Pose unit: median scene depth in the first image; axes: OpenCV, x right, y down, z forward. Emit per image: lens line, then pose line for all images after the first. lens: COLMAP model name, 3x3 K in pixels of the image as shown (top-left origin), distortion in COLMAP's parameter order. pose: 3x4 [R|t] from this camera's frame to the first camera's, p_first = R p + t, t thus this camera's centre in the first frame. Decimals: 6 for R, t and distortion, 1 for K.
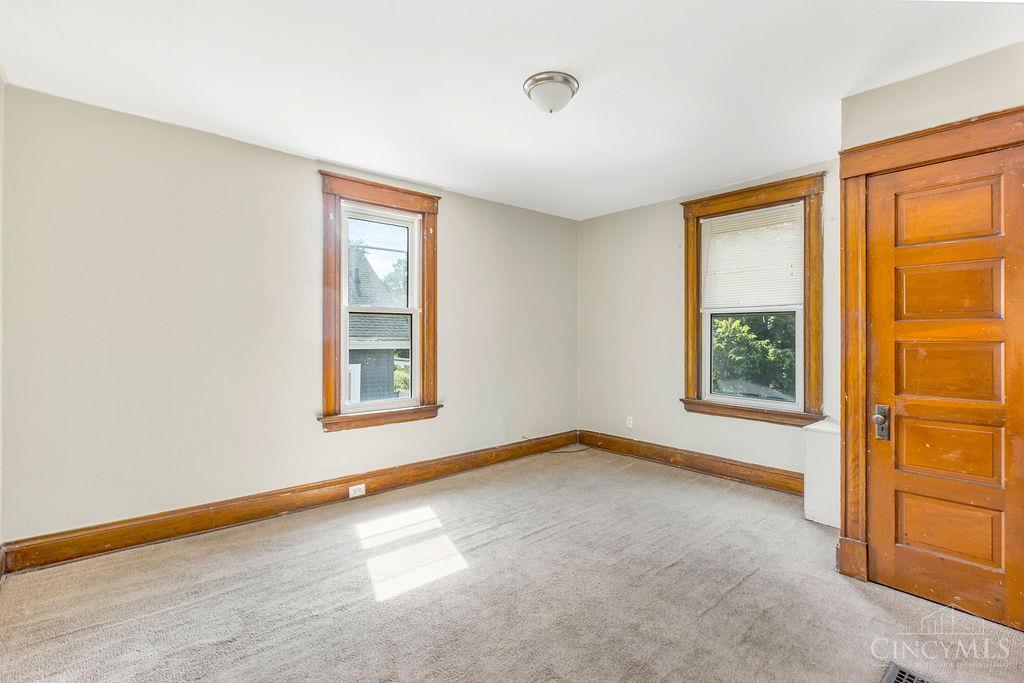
lens RADIAL K [[467.0, 0, 524.4], [0, 467.0, 341.4], [0, 0, 1]] dist [-0.006339, 0.001167]
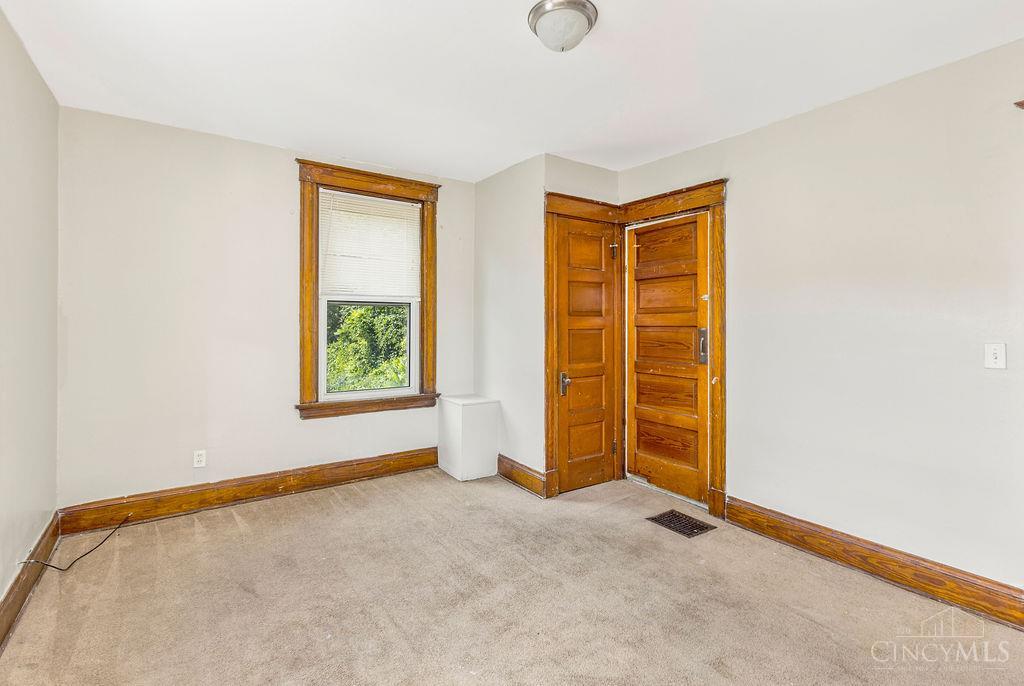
lens RADIAL K [[467.0, 0, 515.2], [0, 467.0, 332.3], [0, 0, 1]] dist [-0.006339, 0.001167]
pose [[0.119594, -0.020013, 0.992621, -0.500191], [0.011845, 0.999754, 0.018730, -0.014907], [-0.992752, 0.009517, 0.119802, 0.663847]]
